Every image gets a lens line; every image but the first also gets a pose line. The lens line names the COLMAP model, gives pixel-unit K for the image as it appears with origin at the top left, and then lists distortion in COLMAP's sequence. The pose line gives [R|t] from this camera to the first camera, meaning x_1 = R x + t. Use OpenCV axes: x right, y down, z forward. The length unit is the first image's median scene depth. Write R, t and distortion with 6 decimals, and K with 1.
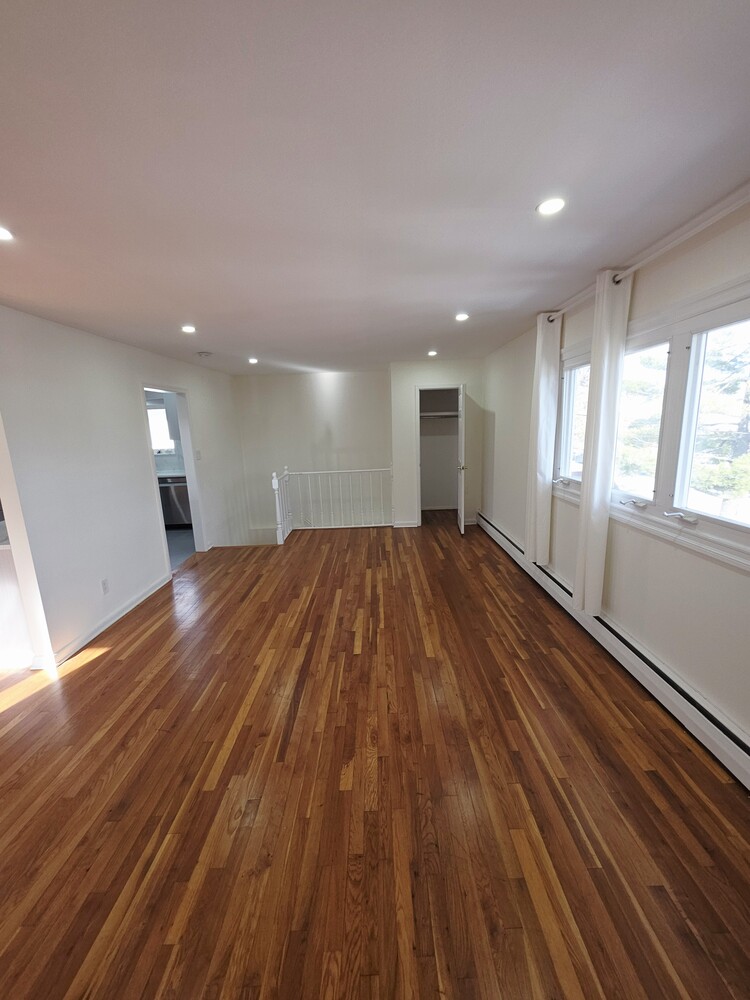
lens RADIAL K [[407.2, 0, 379.8], [0, 407.2, 503.8], [0, 0, 1]] dist [0.010647, -0.000205]
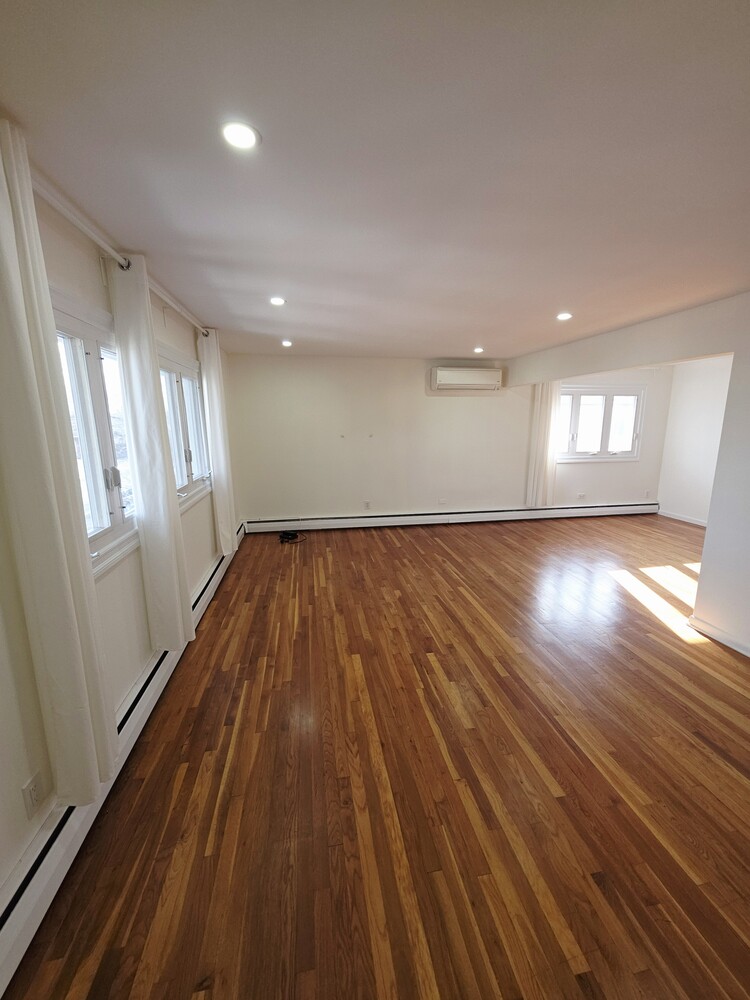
lens RADIAL K [[407.2, 0, 379.8], [0, 407.2, 503.8], [0, 0, 1]] dist [0.010647, -0.000205]
pose [[-0.984908, 0.076263, -0.155370, 0.193561], [0.010101, 0.921487, 0.388278, -0.358055], [0.172782, 0.380848, -0.908351, 1.774558]]
